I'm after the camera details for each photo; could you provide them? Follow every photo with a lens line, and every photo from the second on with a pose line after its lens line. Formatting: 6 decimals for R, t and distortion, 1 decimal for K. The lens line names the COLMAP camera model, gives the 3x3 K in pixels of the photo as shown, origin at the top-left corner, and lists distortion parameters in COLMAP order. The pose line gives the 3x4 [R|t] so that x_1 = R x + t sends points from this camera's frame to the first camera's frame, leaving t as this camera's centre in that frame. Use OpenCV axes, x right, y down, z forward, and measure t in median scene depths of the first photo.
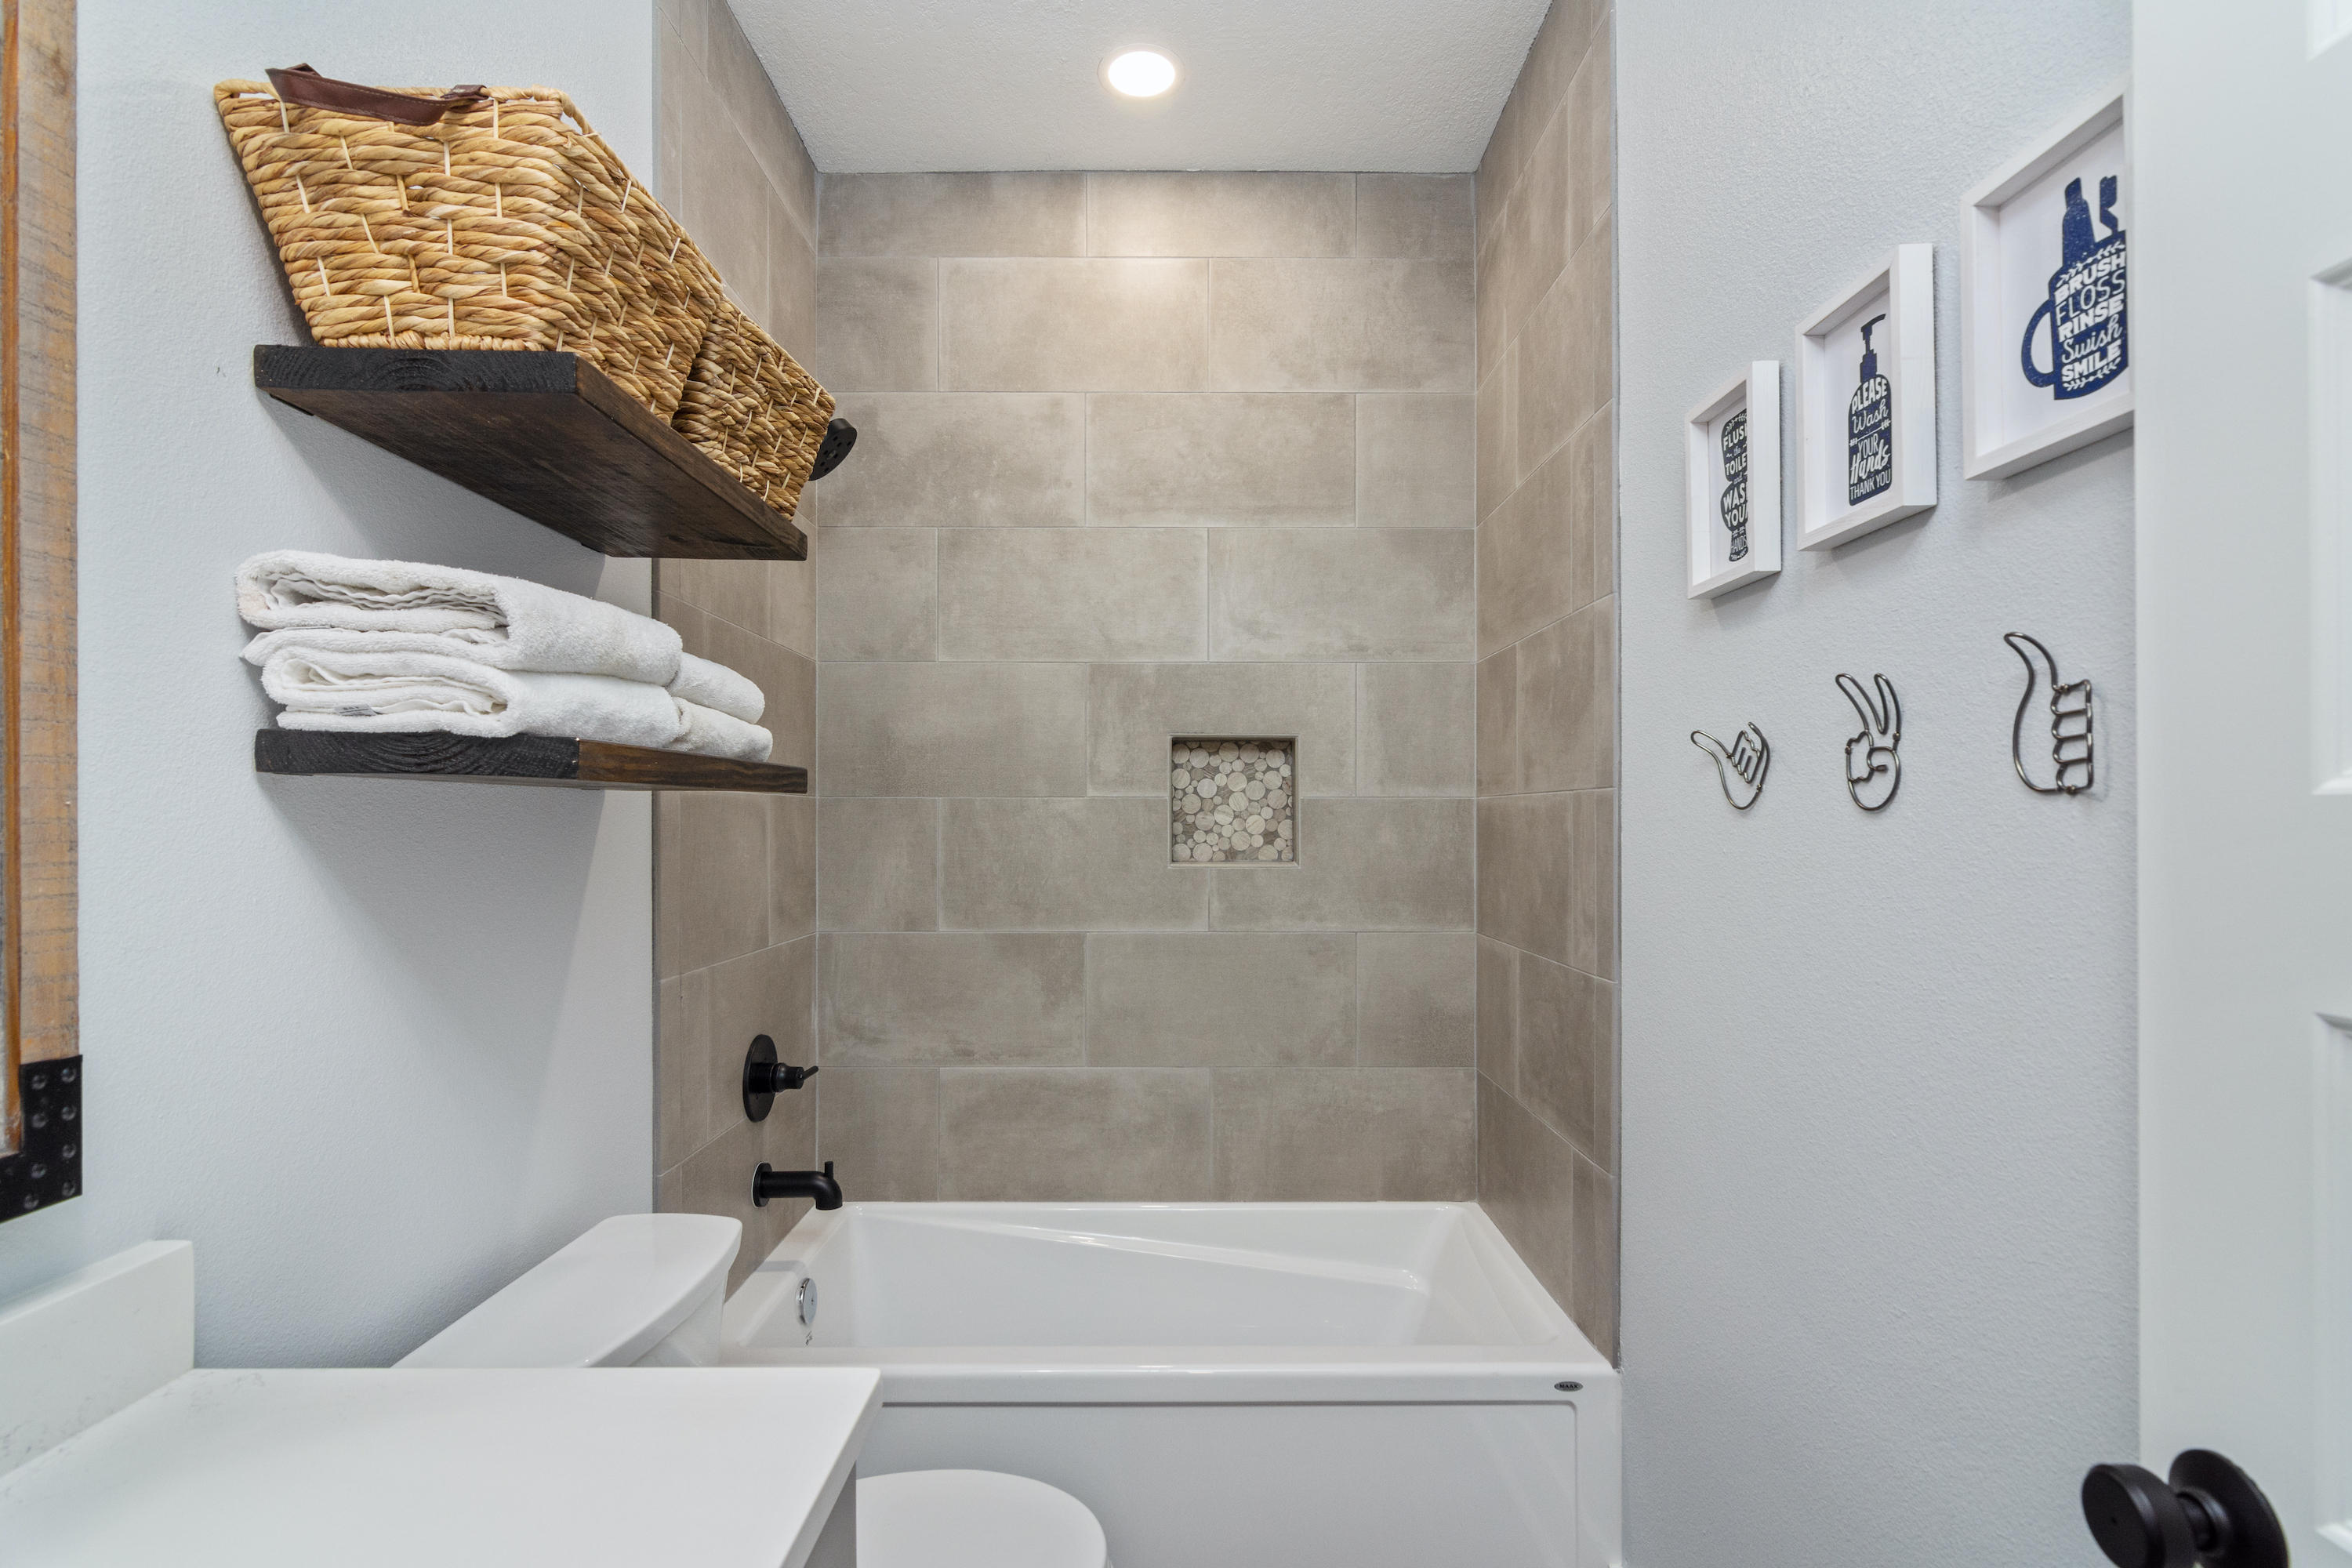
lens RADIAL K [[1118.5, 0, 1130.6], [0, 1118.5, 805.0], [0, 0, 1]] dist [-0.005014, 0.003075]
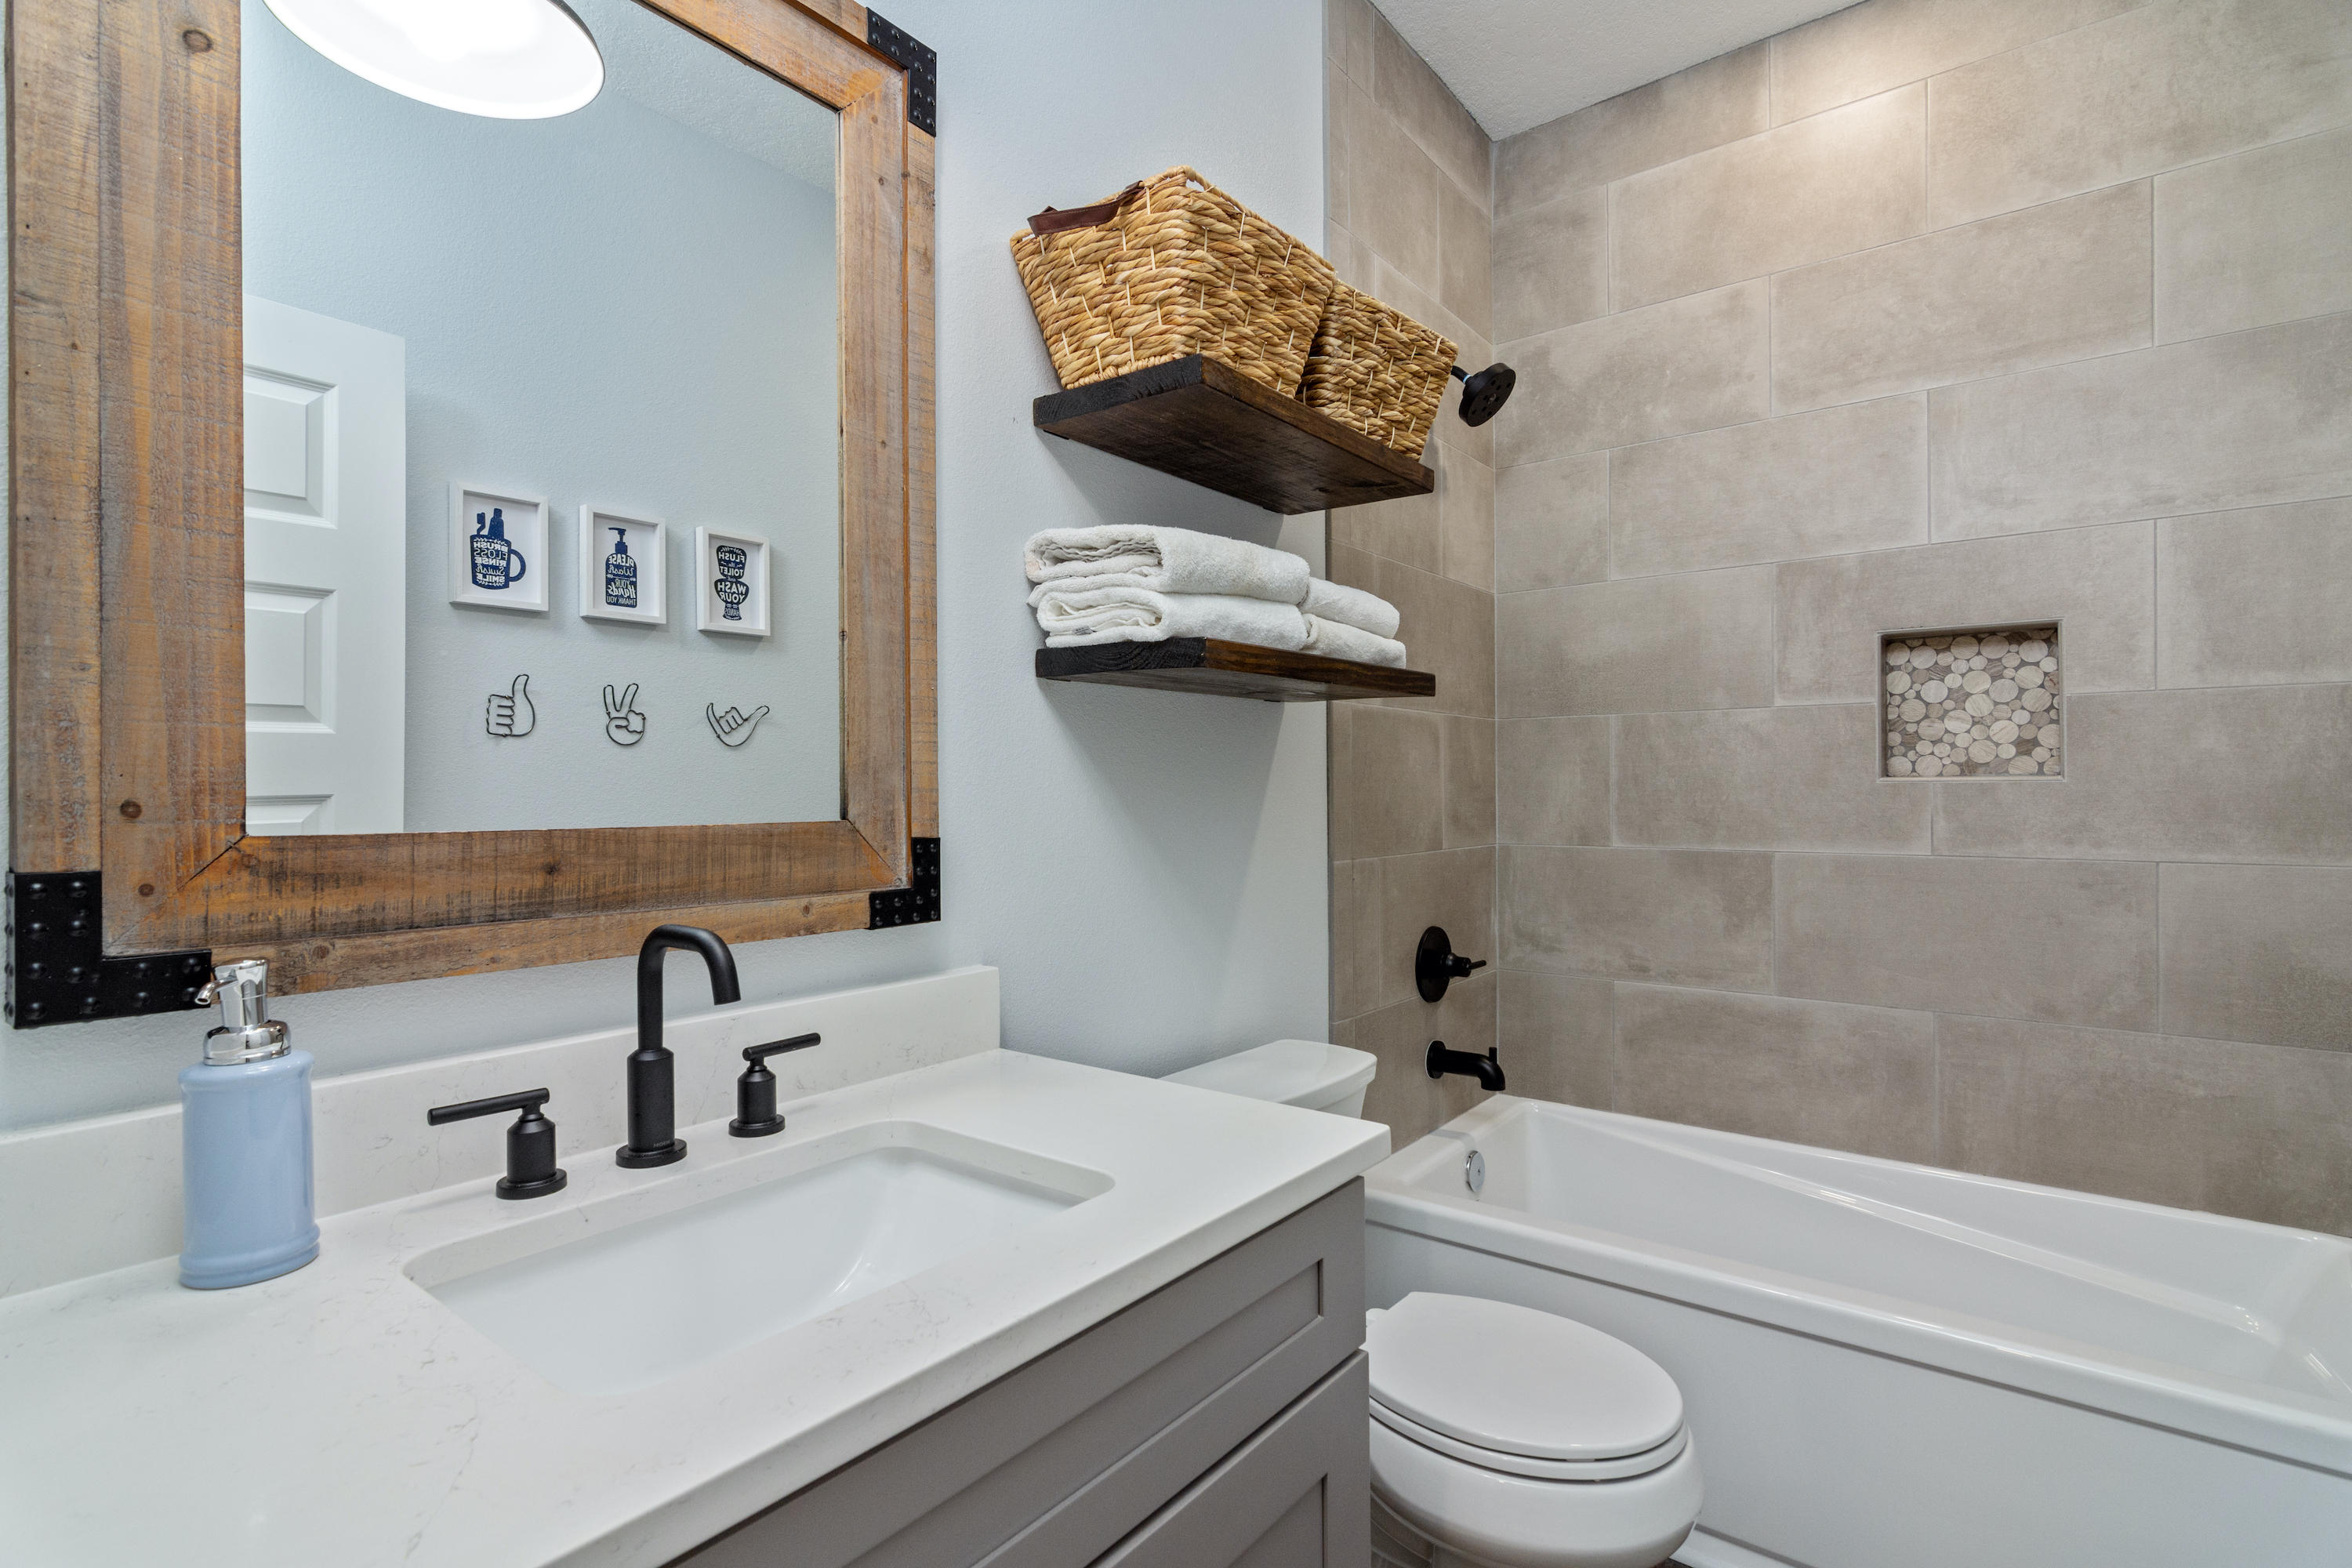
lens RADIAL K [[1118.5, 0, 1181.8], [0, 1118.5, 785.7], [0, 0, 1]] dist [-0.005014, 0.003075]
pose [[0.787478, -0.006891, -0.616305, 0.146420], [0.007597, 0.999970, -0.001473, 0.056392], [0.616297, -0.003522, 0.787506, -0.039695]]
